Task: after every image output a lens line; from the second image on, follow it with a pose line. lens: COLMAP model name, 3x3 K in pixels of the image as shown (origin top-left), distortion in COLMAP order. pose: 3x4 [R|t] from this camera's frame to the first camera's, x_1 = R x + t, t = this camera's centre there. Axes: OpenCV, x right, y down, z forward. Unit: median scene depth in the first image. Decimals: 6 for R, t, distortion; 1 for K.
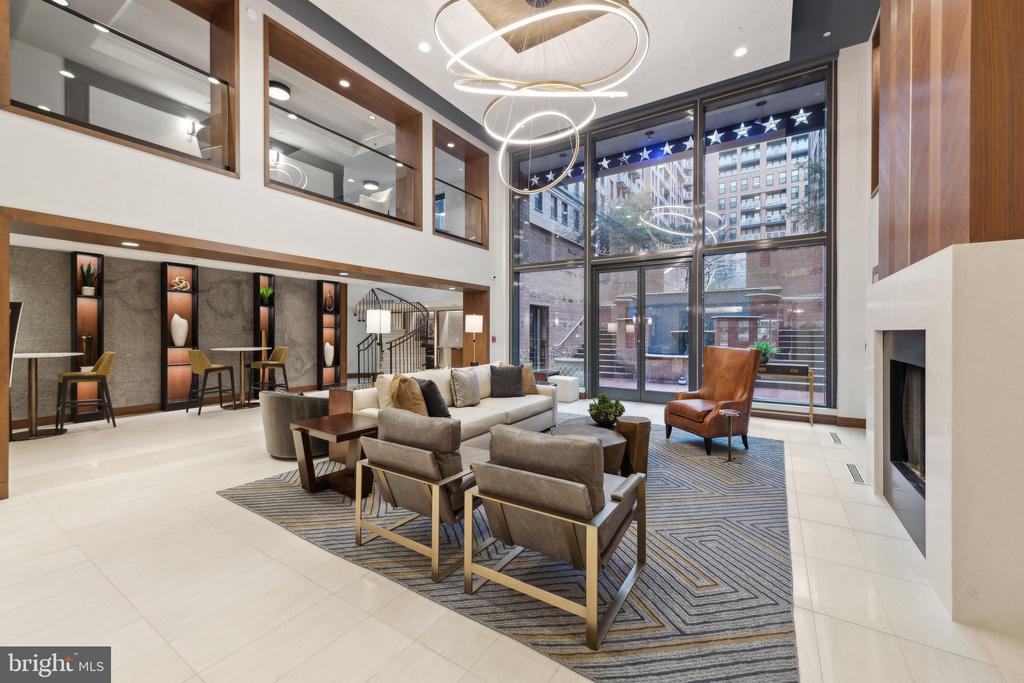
lens RADIAL K [[403.6, 0, 510.0], [0, 403.6, 339.8], [0, 0, 1]] dist [0.000886, 0.000185]
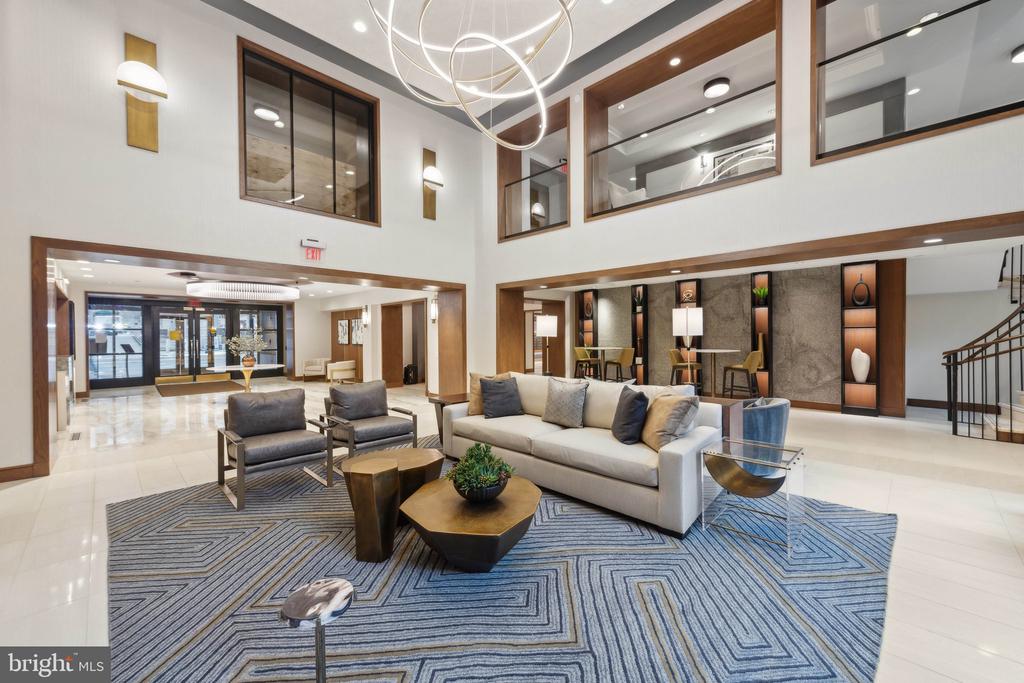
lens RADIAL K [[403.6, 0, 510.0], [0, 403.6, 339.8], [0, 0, 1]] dist [0.000886, 0.000185]
pose [[-0.213181, 0.004386, -0.977003, 0.398684], [-0.015155, 0.999855, 0.007795, -0.005268], [0.976895, 0.016468, -0.213084, 0.588653]]
